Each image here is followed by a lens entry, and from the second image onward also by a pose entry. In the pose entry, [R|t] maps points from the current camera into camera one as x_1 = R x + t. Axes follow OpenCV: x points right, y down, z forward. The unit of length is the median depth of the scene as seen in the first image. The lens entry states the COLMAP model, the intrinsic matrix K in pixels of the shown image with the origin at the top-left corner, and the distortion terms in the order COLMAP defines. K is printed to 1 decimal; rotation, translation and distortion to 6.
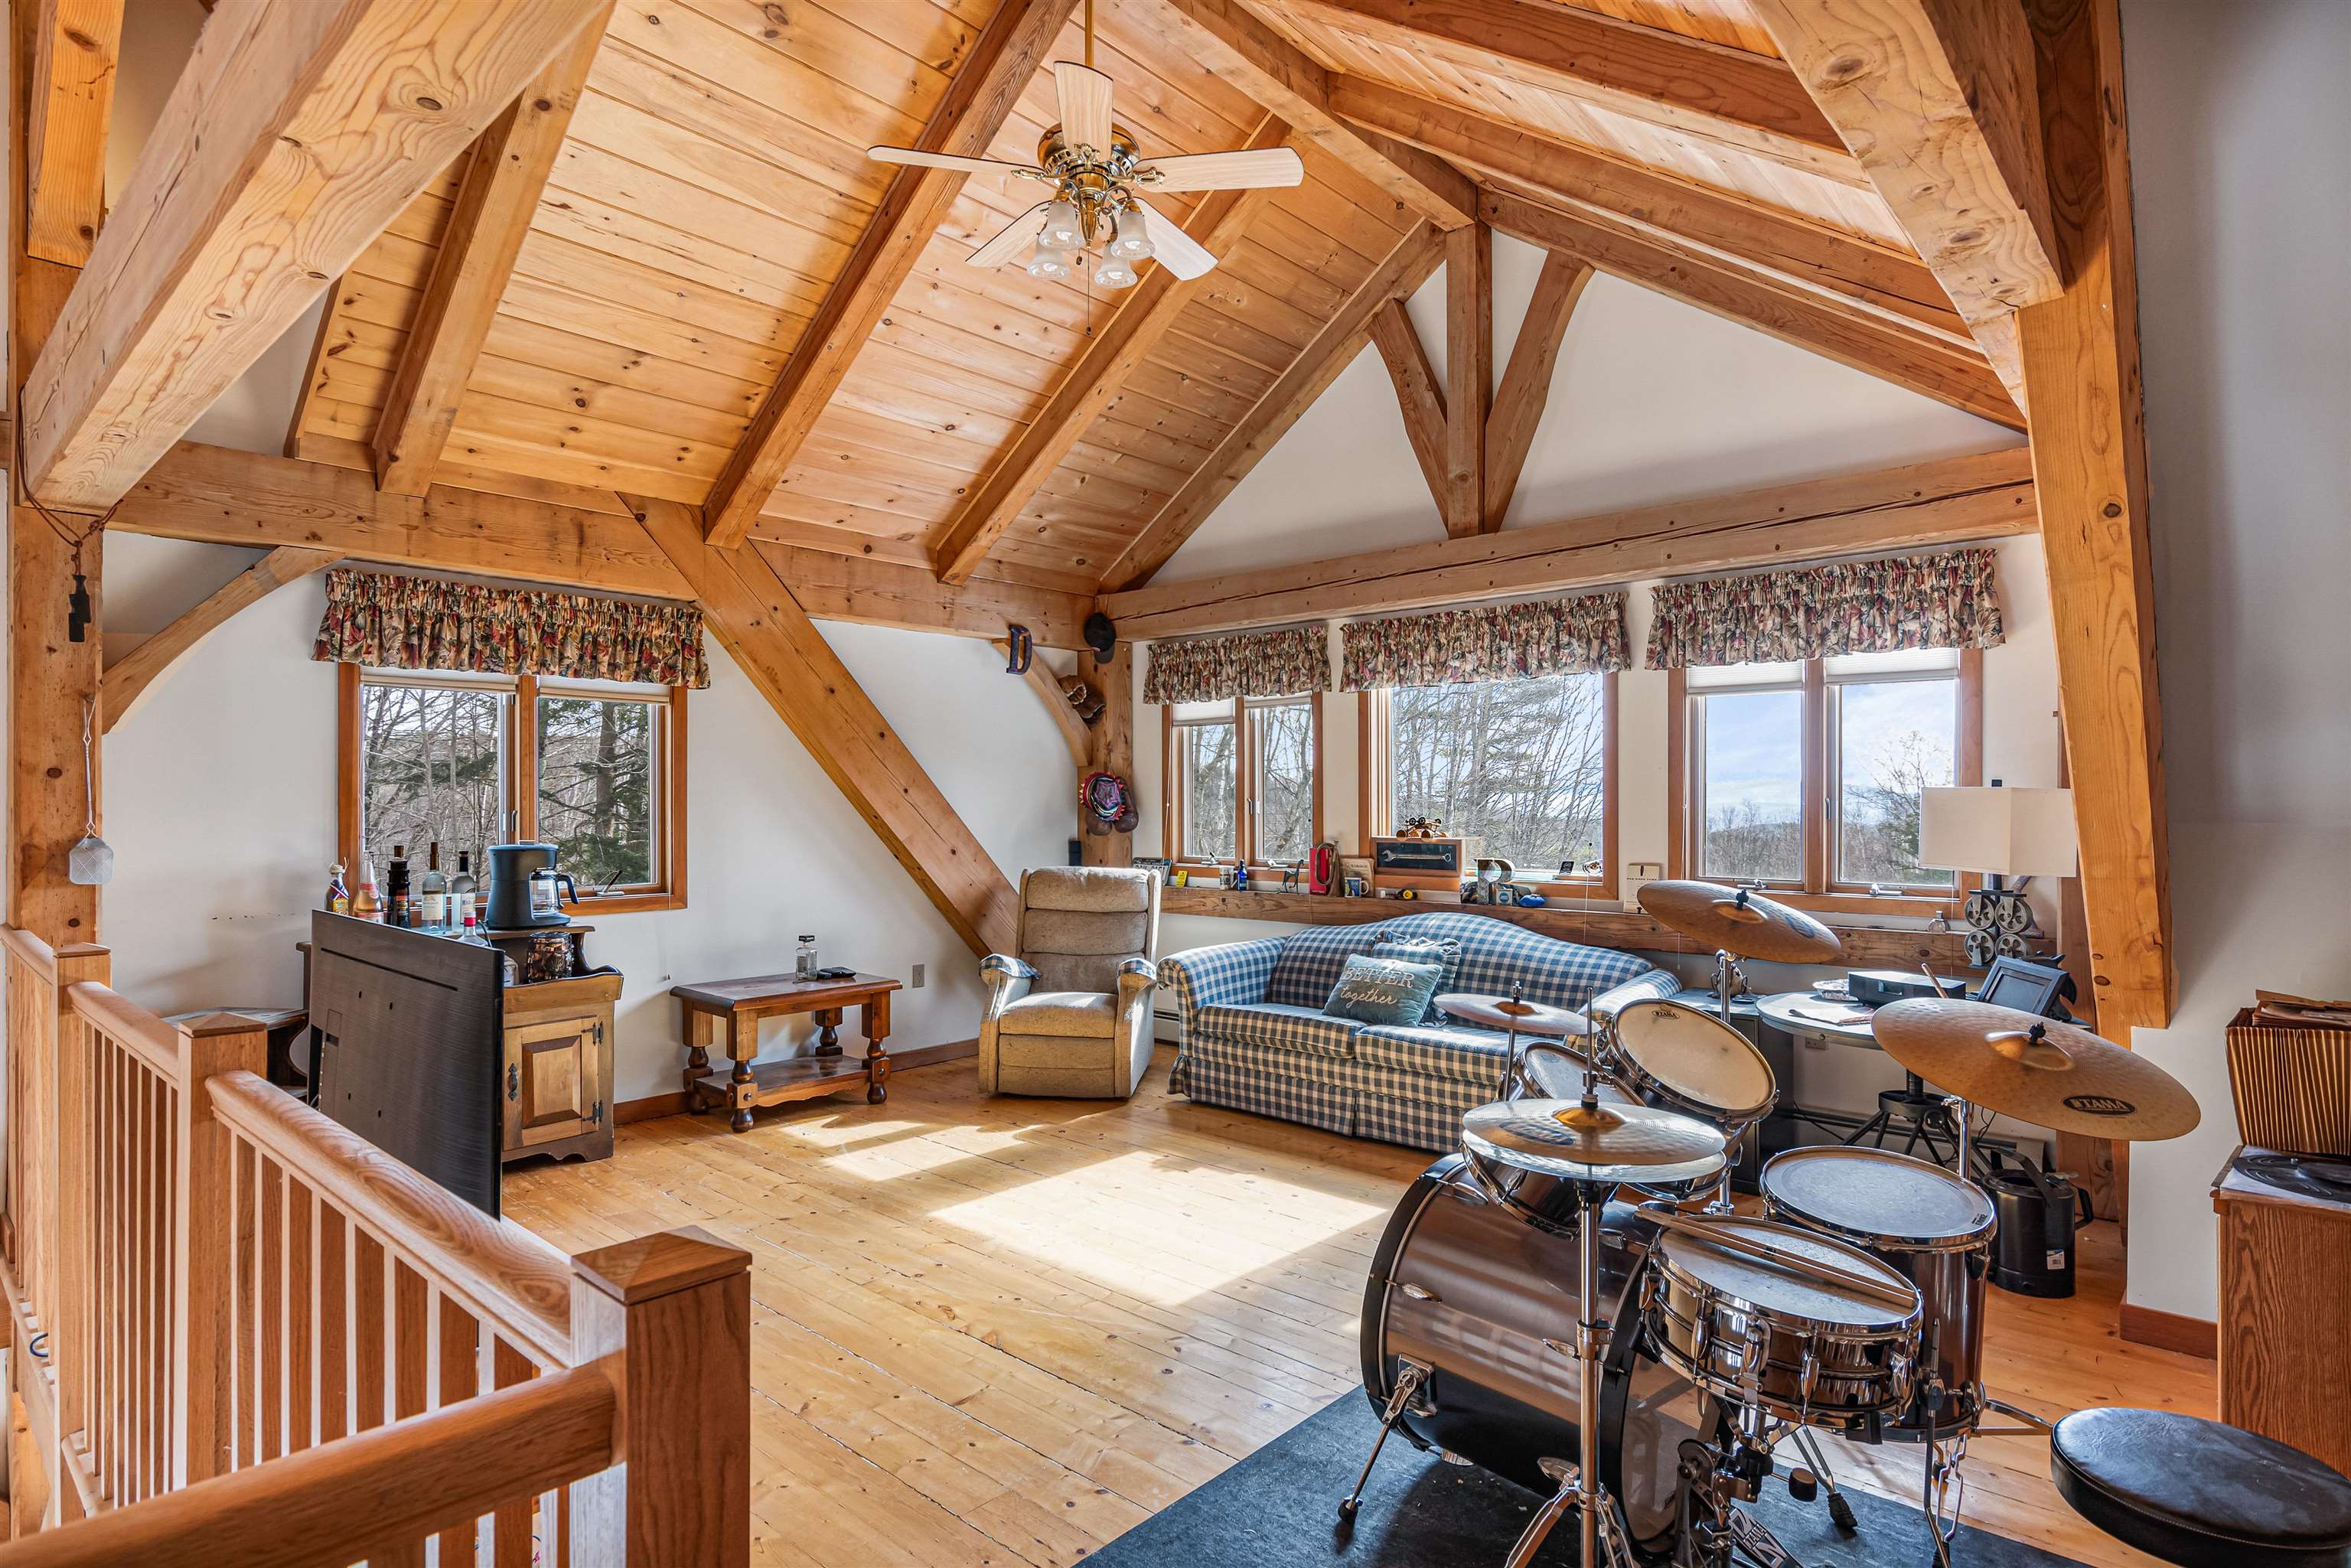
lens RADIAL K [[1229.5, 0, 1174.4], [0, 1229.5, 794.2], [0, 0, 1]] dist [-0.000509, 0.000596]
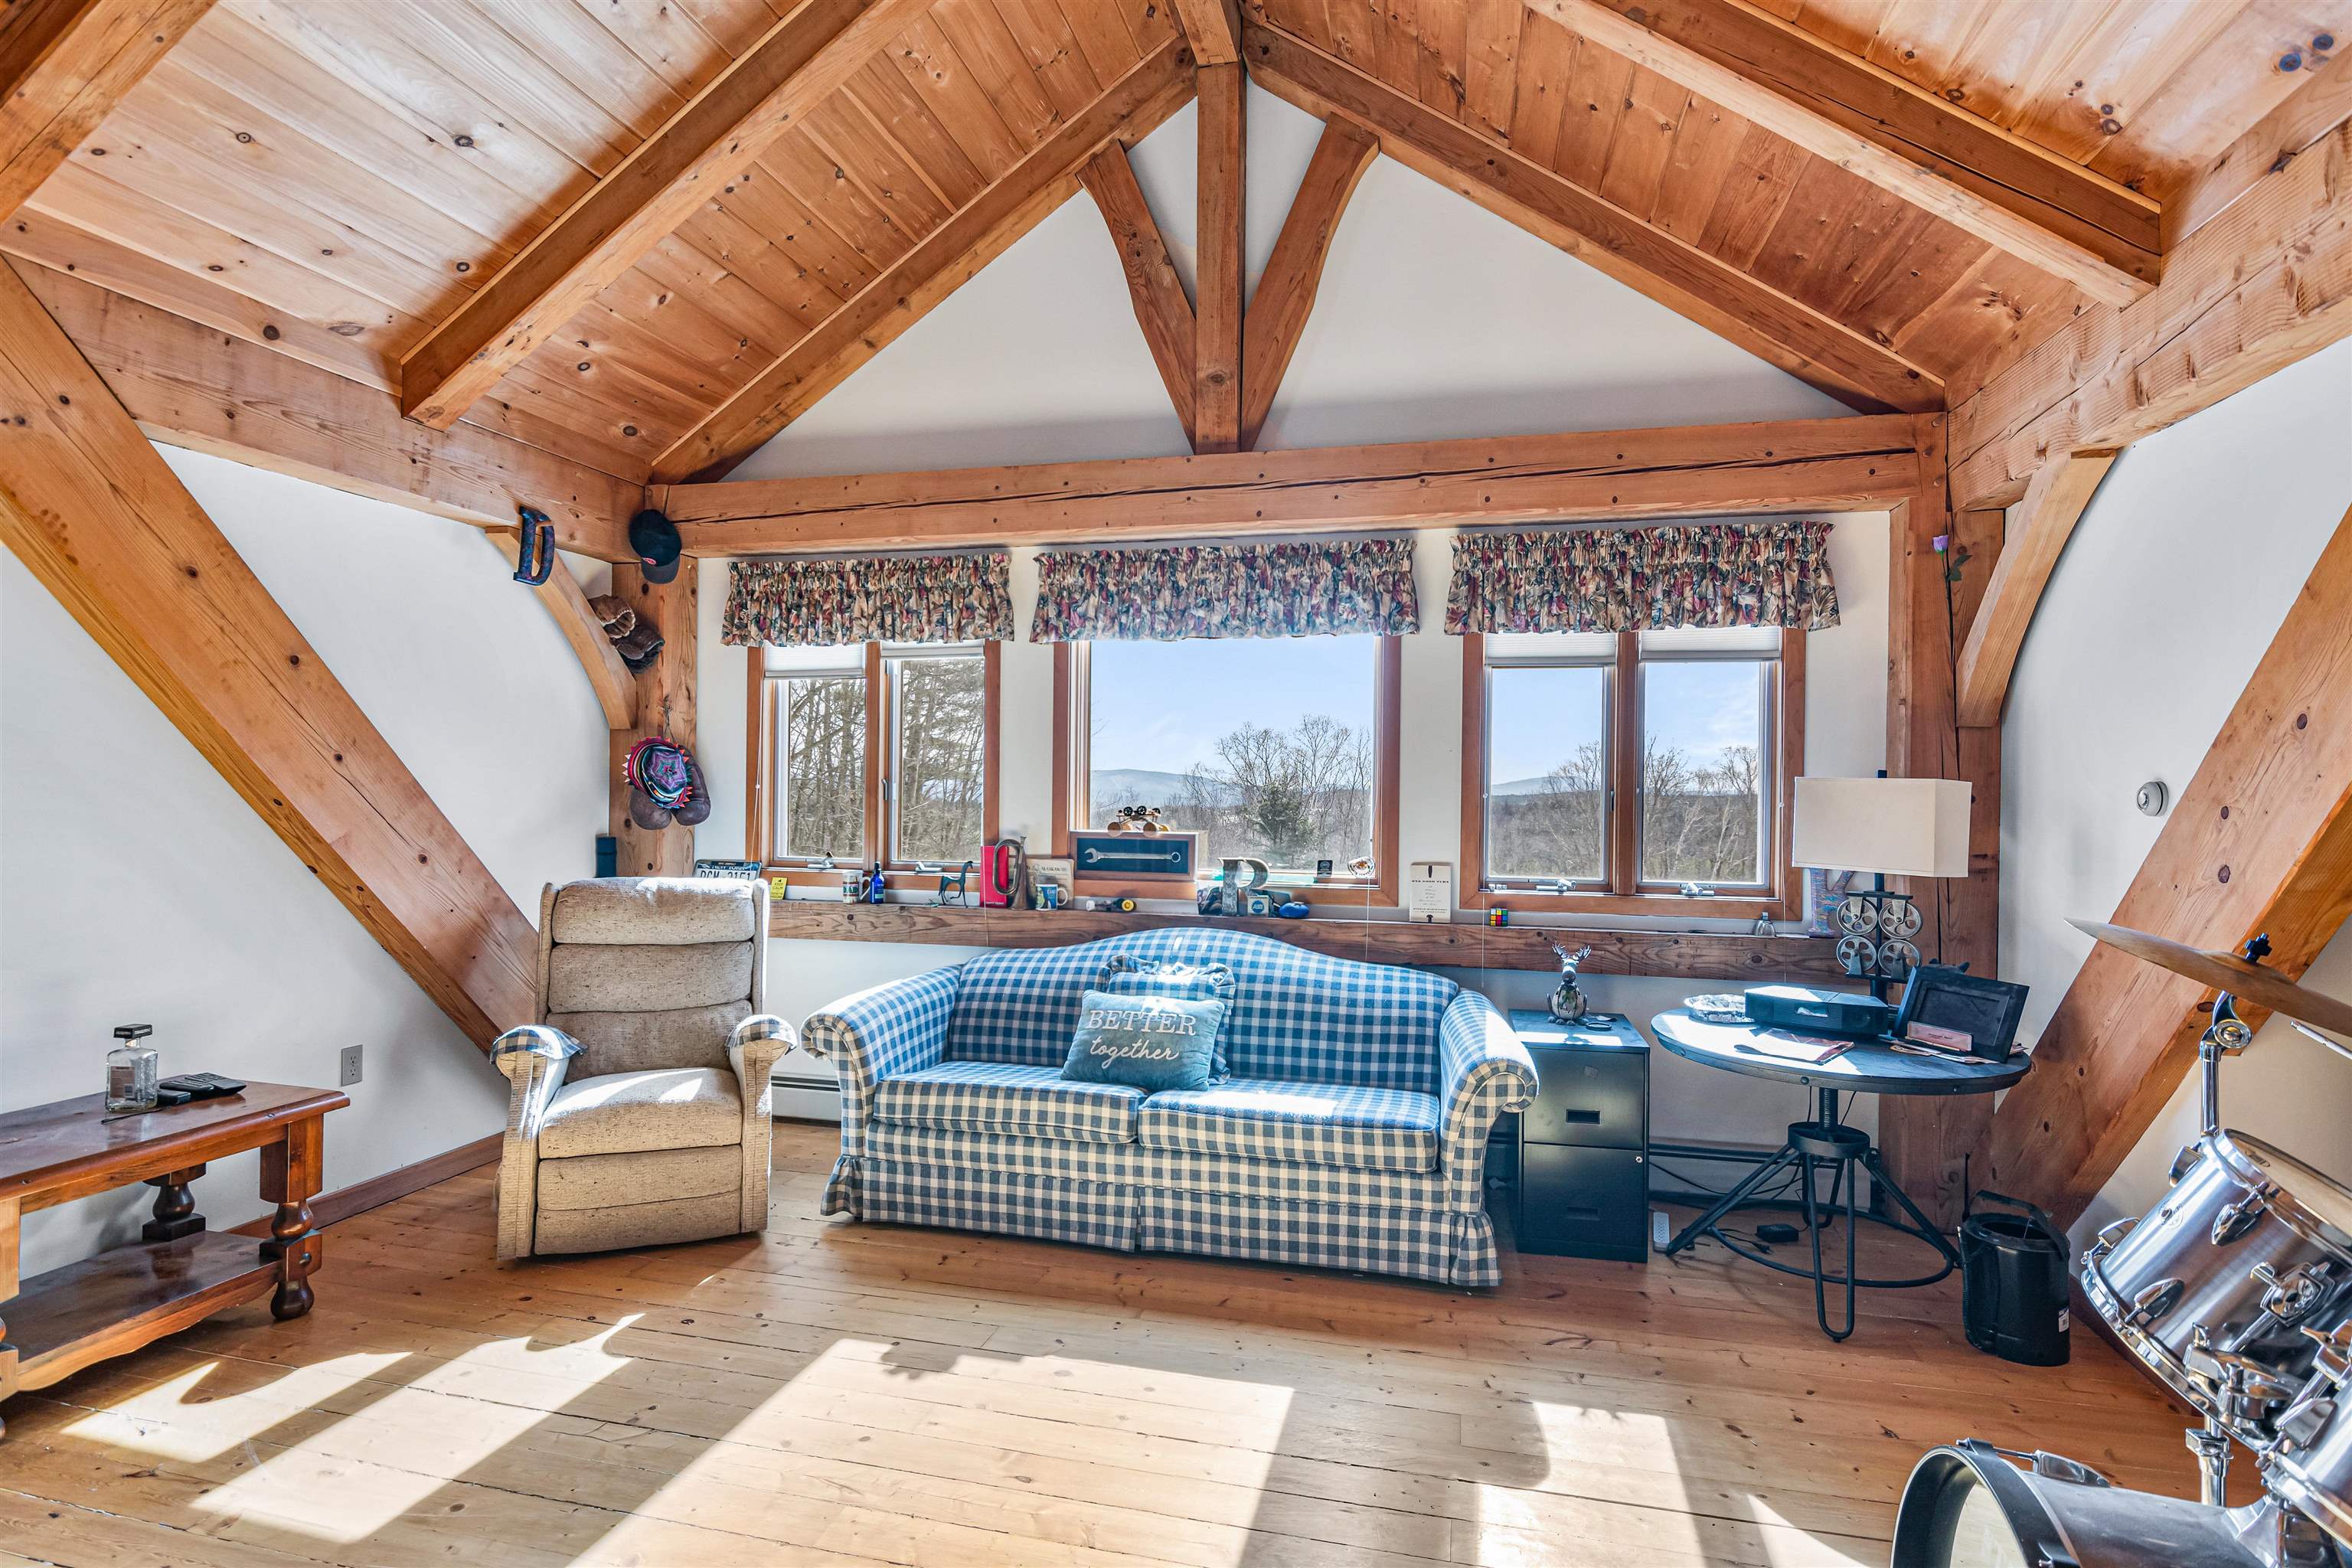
lens RADIAL K [[1177.1, 0, 1177.6], [0, 1177.1, 780.8], [0, 0, 1]] dist [-0.003467, -0.000492]
pose [[0.879080, 0.013408, 0.476485, -0.144376], [-0.014430, 0.999895, -0.001514, 0.003390], [-0.476455, -0.005545, 0.879181, 0.339131]]
